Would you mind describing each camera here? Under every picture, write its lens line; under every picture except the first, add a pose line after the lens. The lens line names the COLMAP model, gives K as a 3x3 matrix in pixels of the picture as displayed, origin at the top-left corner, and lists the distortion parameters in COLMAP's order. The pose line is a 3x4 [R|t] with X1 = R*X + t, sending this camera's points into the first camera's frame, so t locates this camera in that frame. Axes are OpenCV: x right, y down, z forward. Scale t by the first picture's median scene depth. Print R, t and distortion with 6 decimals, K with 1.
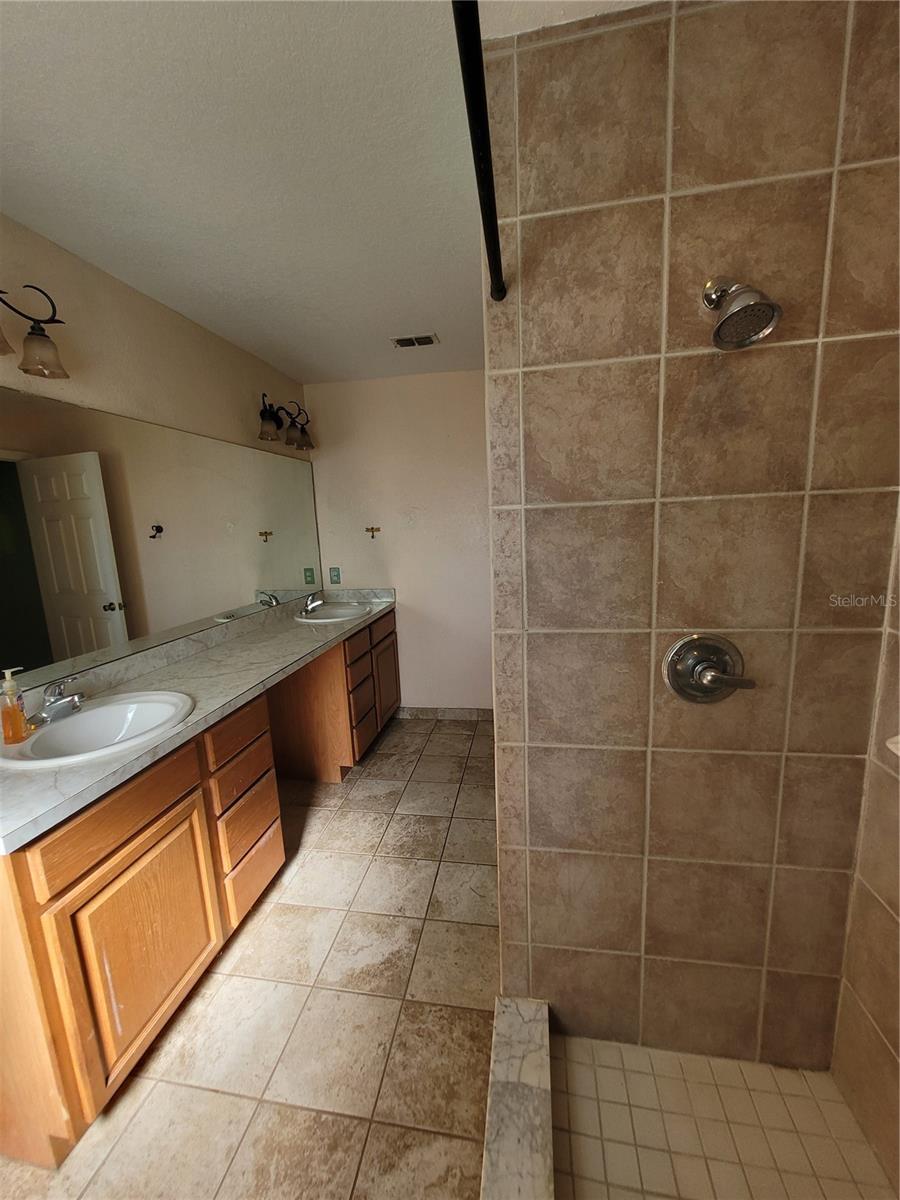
lens RADIAL K [[468.6, 0, 451.3], [0, 468.6, 601.0], [0, 0, 1]] dist [0.002596, -0.000276]
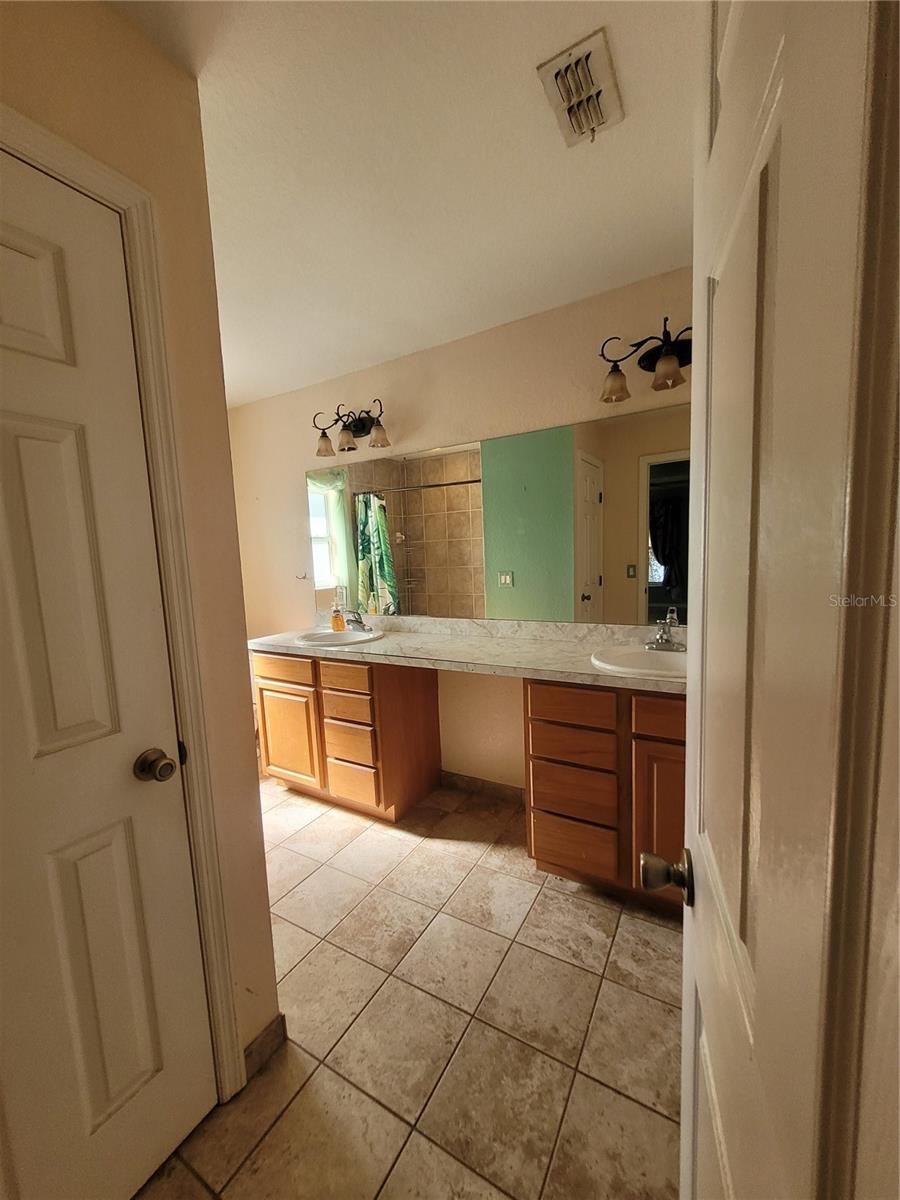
lens RADIAL K [[468.6, 0, 452.6], [0, 468.6, 603.8], [0, 0, 1]] dist [0.002596, -0.000276]
pose [[-0.347815, 0.171760, -0.921696, 0.478992], [-0.092802, 0.971941, 0.216143, -0.189294], [0.932959, 0.160714, -0.322116, 1.187561]]
